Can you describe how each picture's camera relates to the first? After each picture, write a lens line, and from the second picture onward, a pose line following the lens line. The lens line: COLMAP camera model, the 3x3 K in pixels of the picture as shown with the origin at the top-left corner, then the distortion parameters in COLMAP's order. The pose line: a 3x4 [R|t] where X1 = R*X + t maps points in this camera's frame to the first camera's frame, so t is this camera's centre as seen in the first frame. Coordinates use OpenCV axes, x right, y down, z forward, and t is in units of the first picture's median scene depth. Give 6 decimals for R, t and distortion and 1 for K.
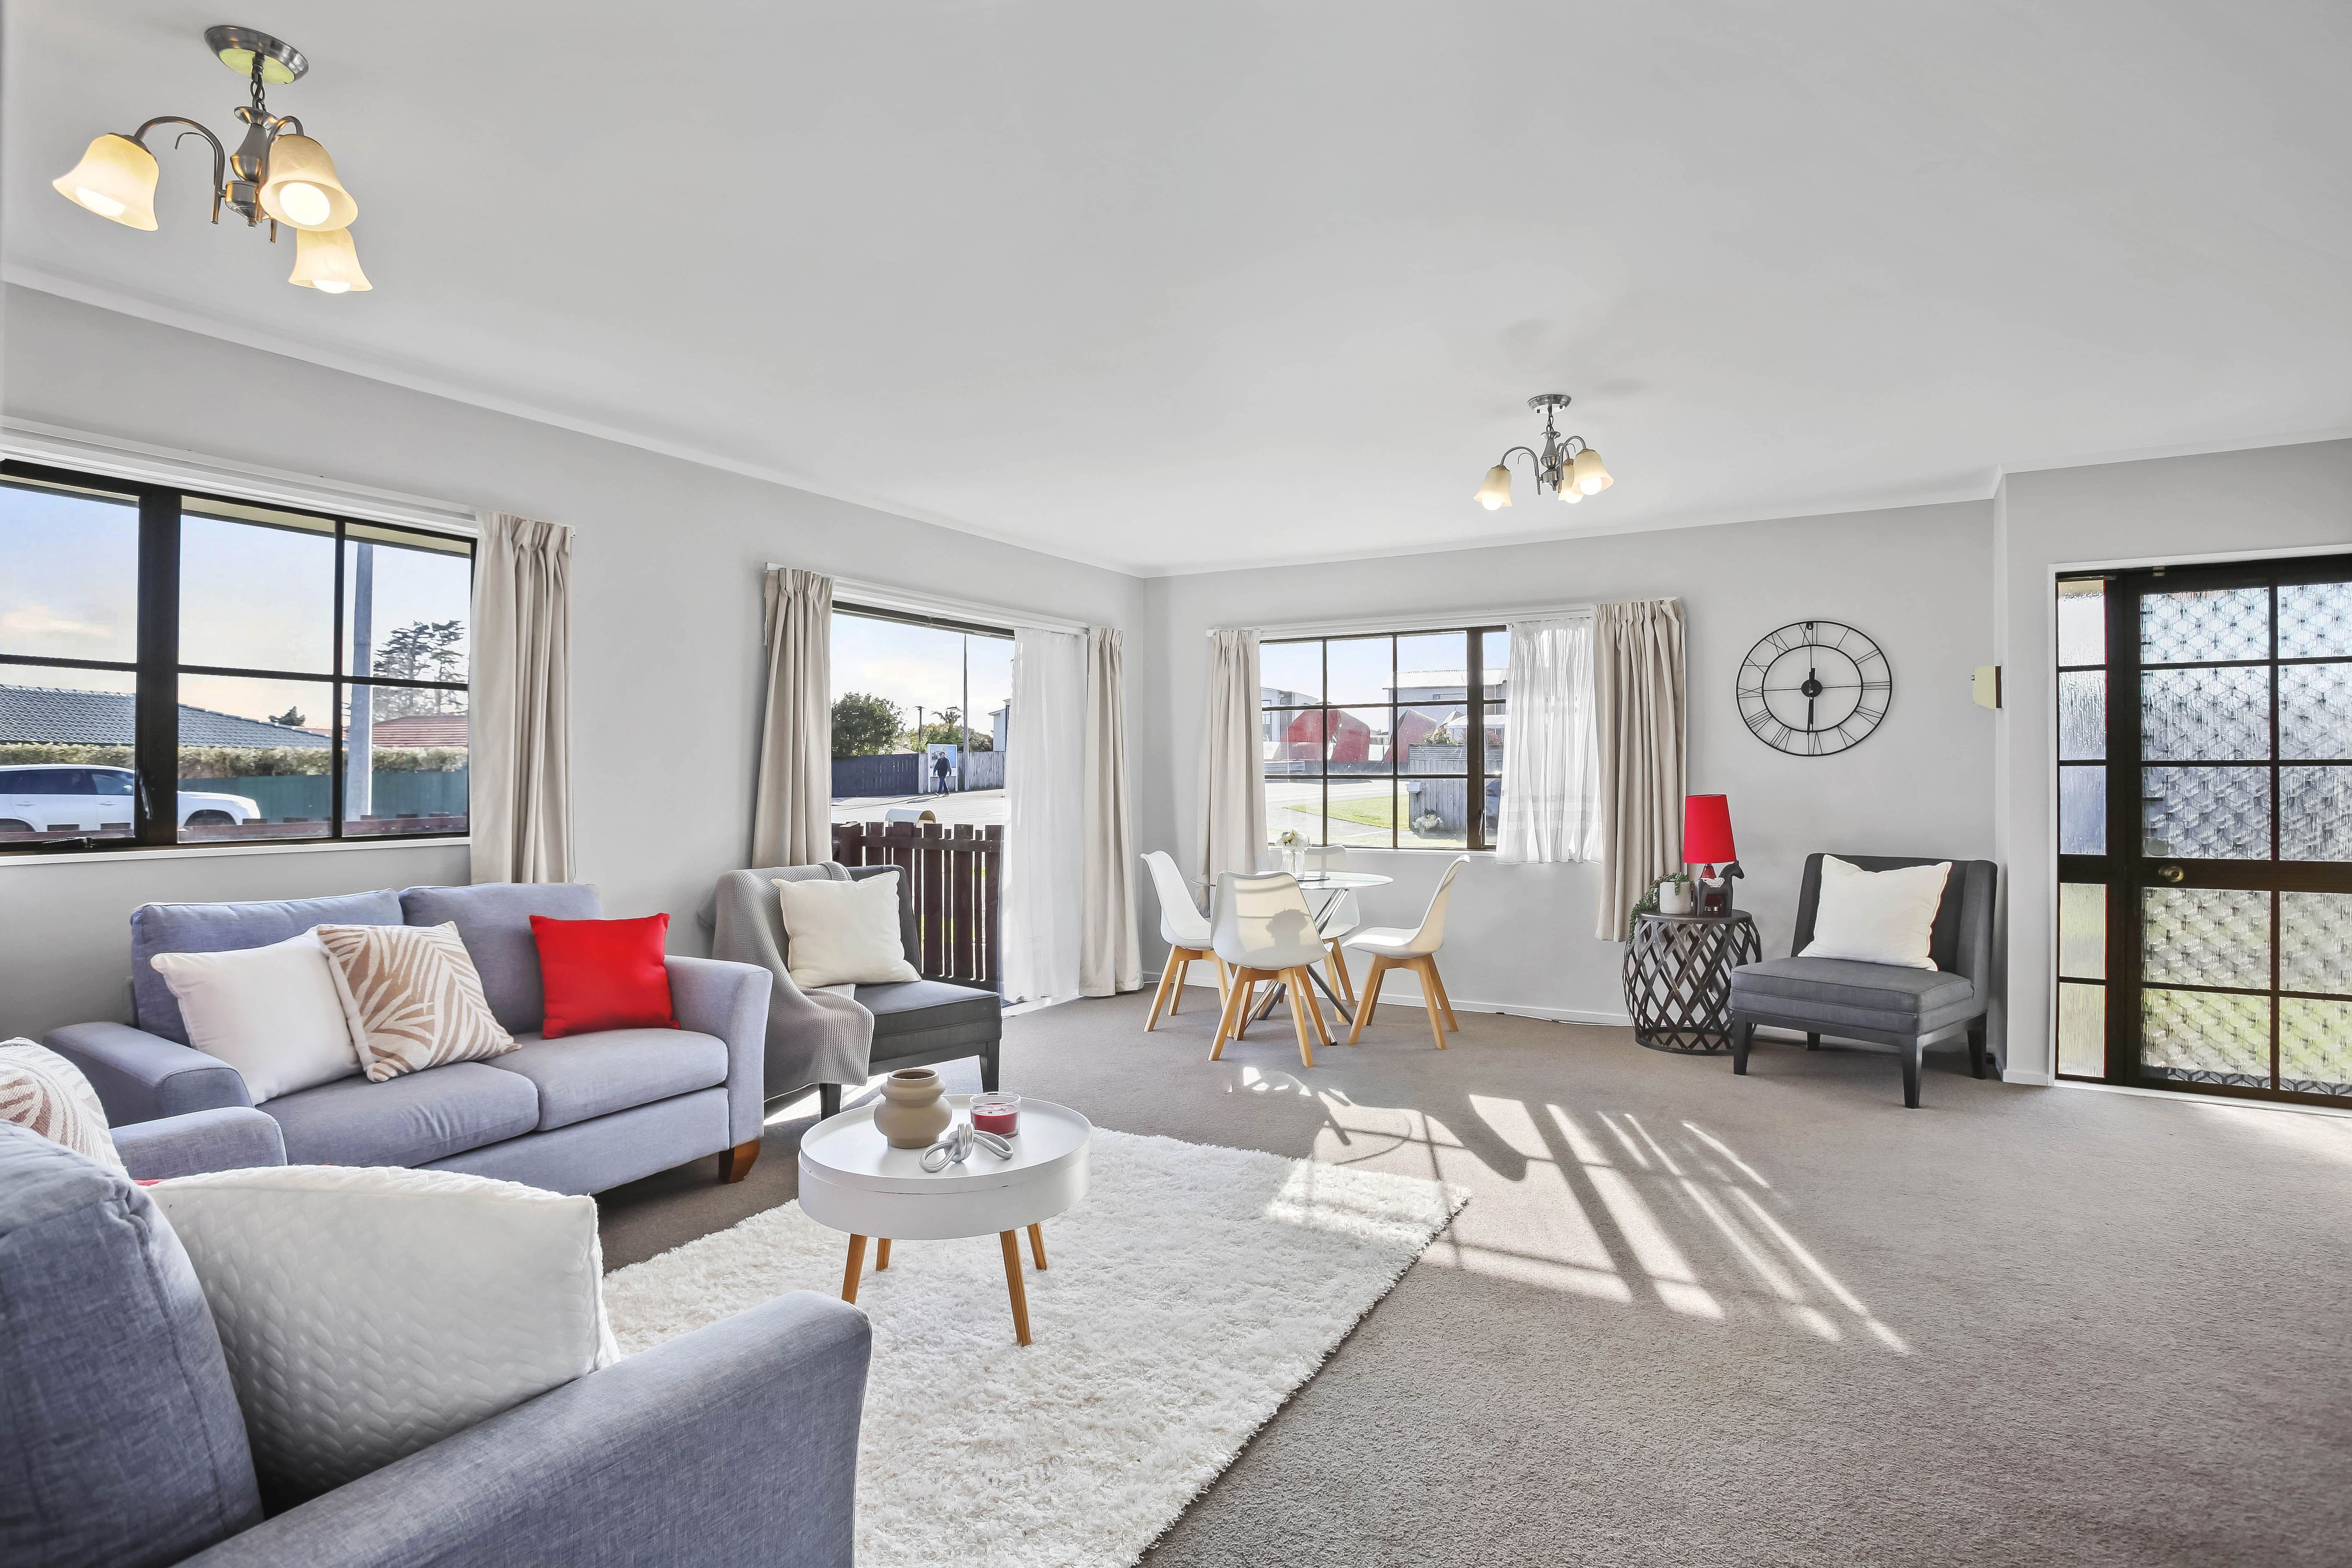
lens RADIAL K [[1143.3, 0, 1173.0], [0, 1143.3, 755.9], [0, 0, 1]] dist [-0.066328, 0.027359]
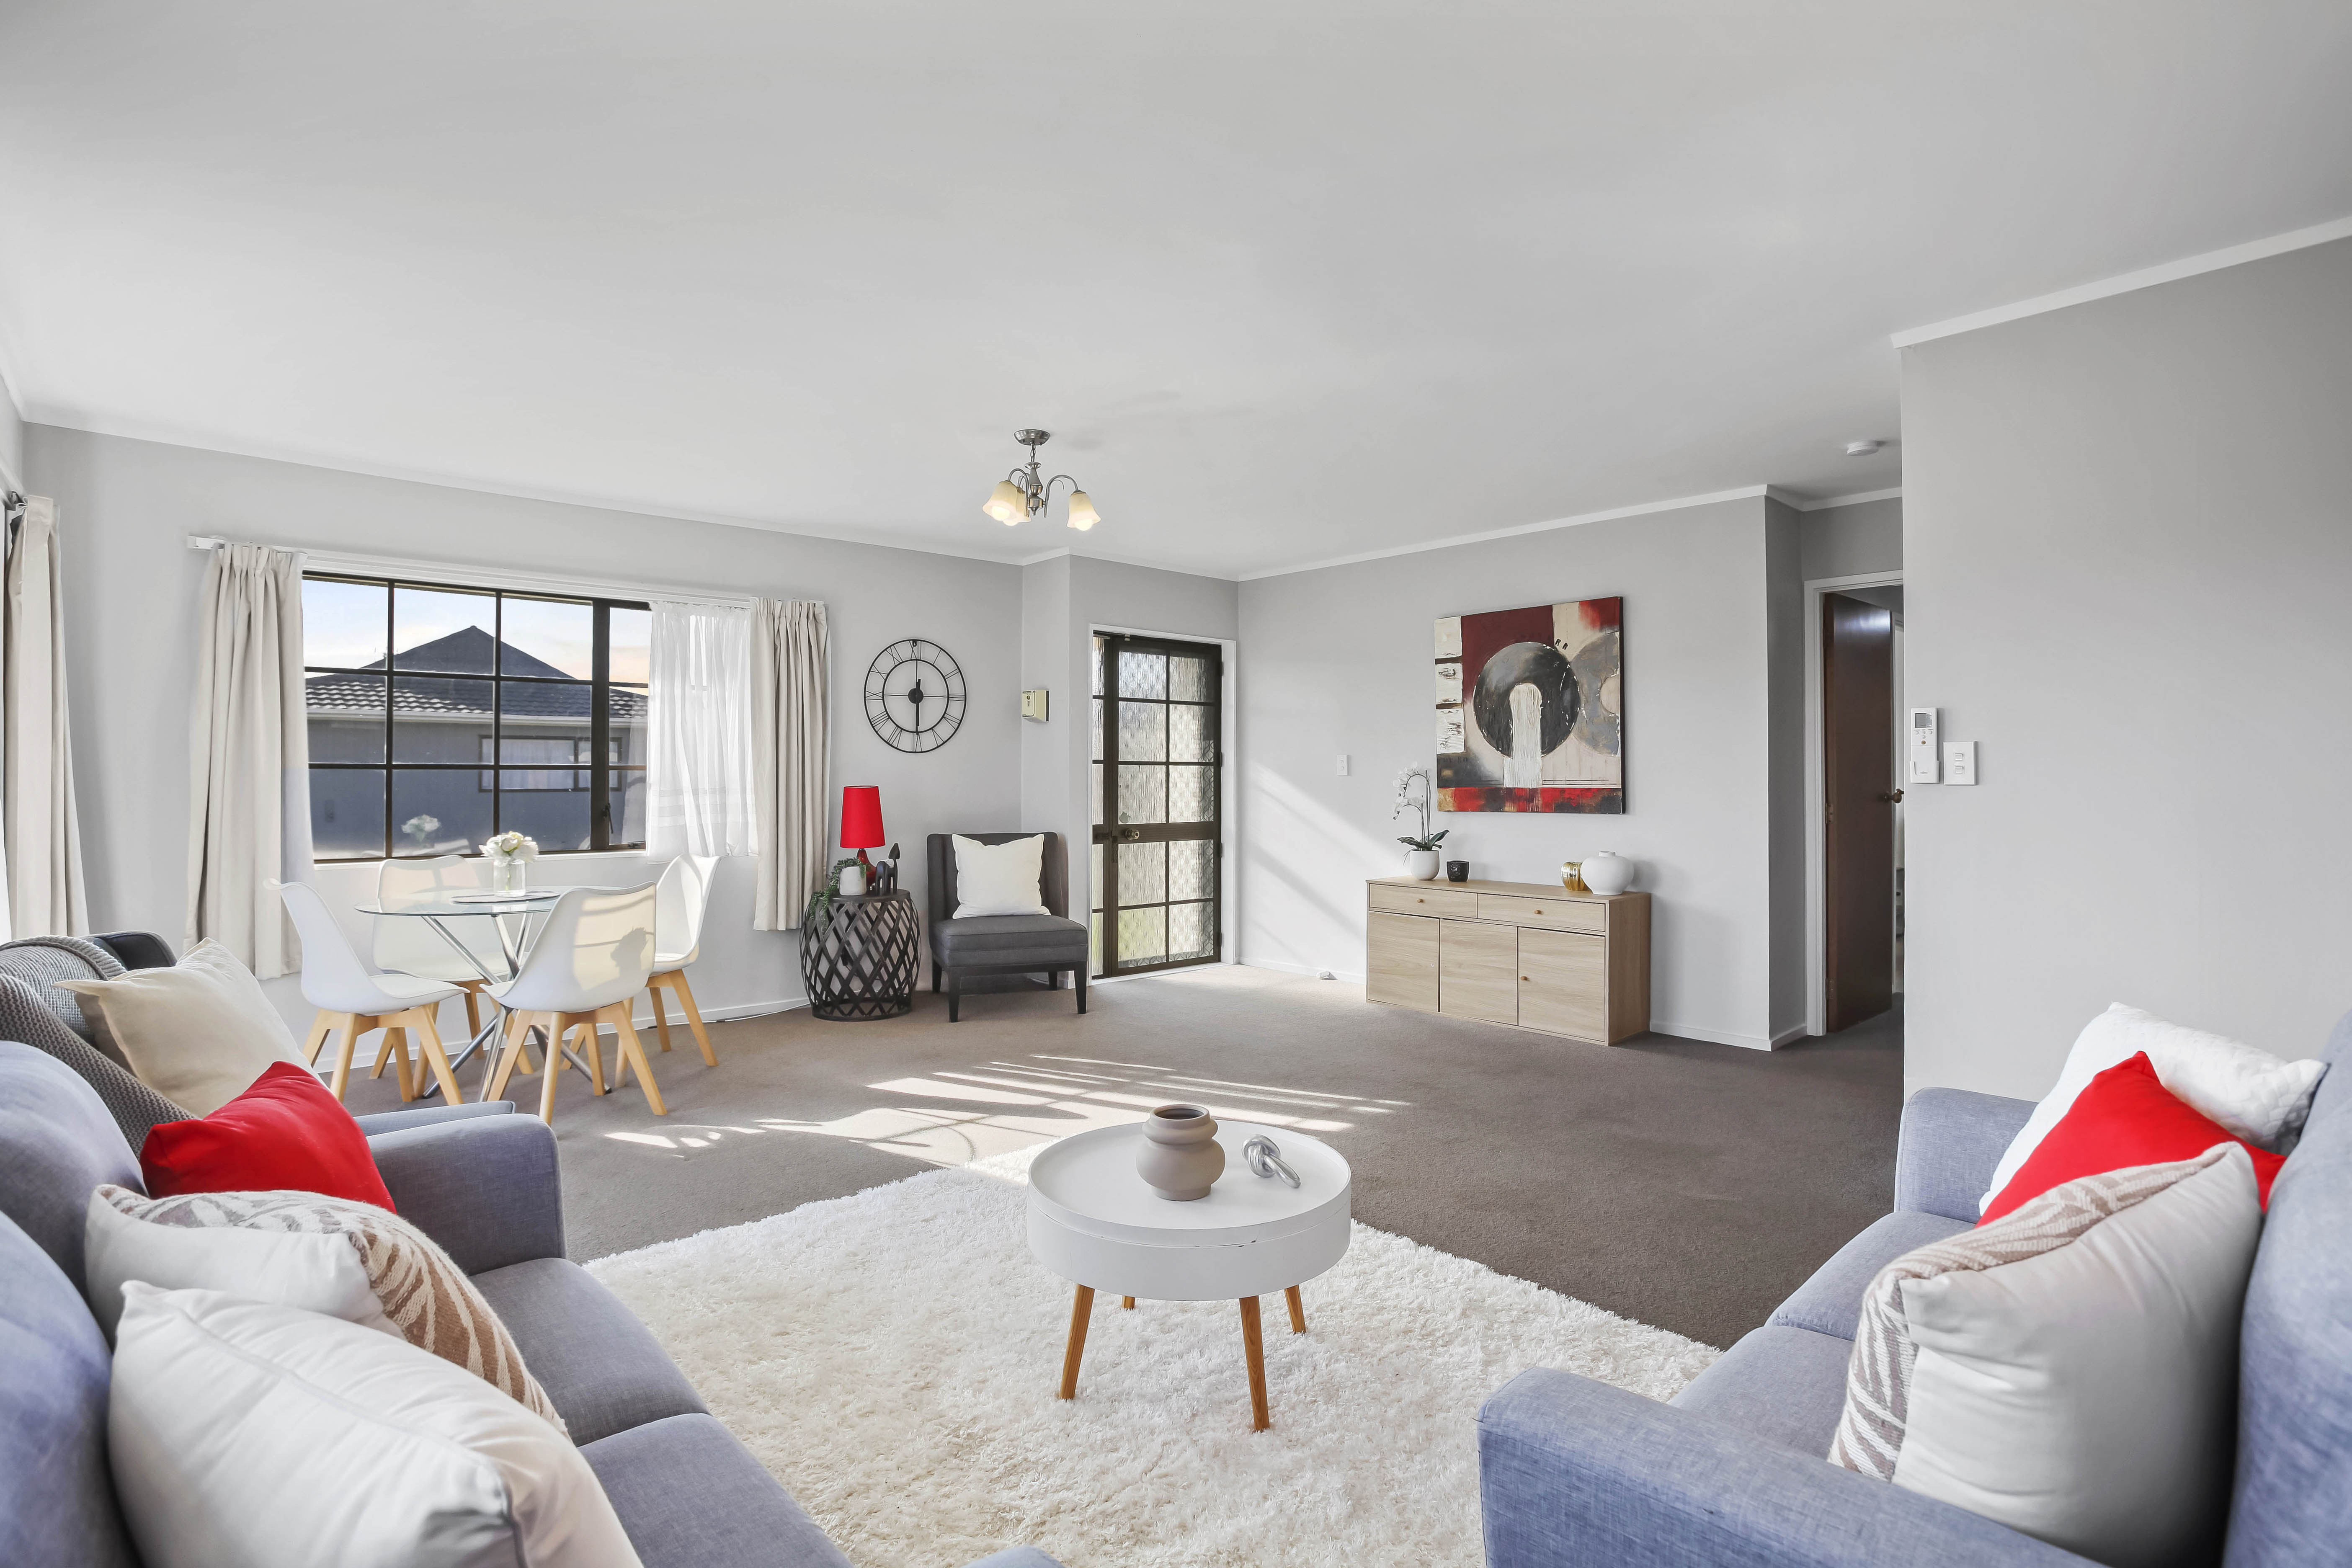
lens RADIAL K [[1213.5, 0, 1095.6], [0, 1213.5, 747.8], [0, 0, 1]] dist [-0.083480, 0.041052]
pose [[0.329969, 0.020558, 0.943768, -0.698348], [-0.021552, 0.999666, -0.014241, 0.010826], [-0.943746, -0.015642, 0.330302, 0.473380]]
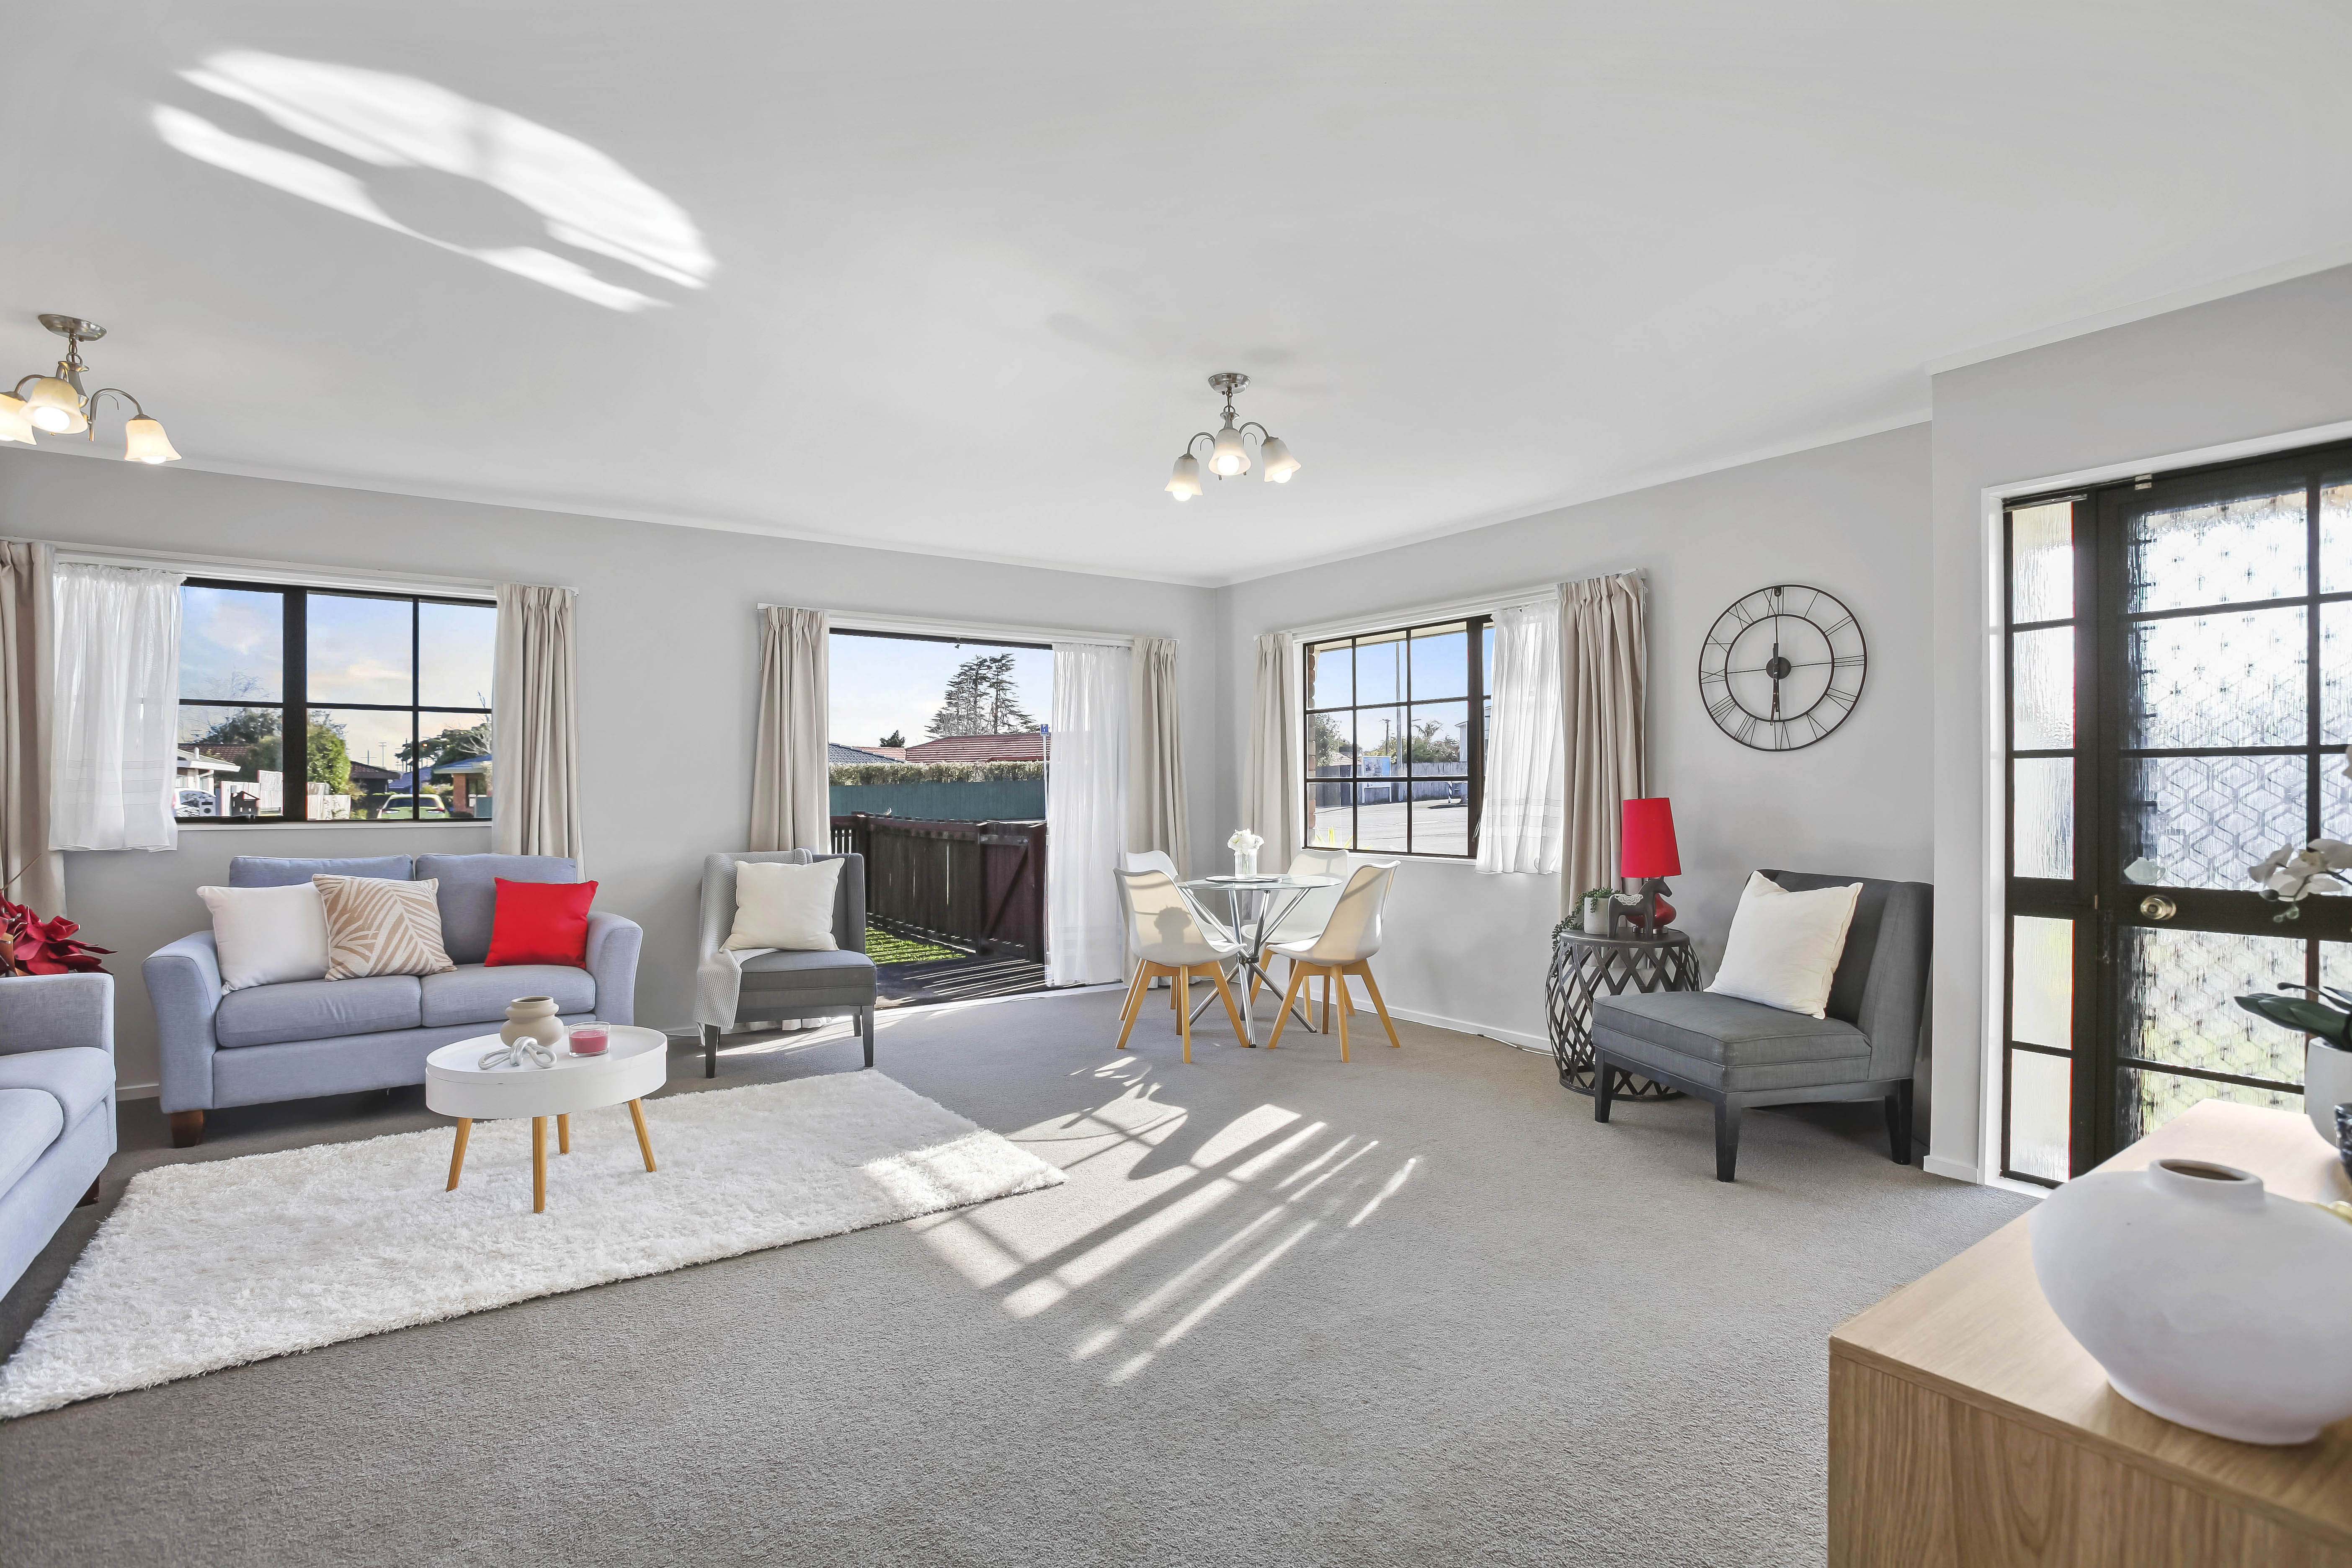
lens RADIAL K [[1122.6, 0, 1162.8], [0, 1122.6, 764.0], [0, 0, 1]] dist [-0.067879, 0.030528]
pose [[0.909096, -0.007834, -0.416514, 0.595160], [0.006391, 0.999968, -0.004858, 0.013005], [0.416538, 0.001755, 0.909116, 0.096767]]
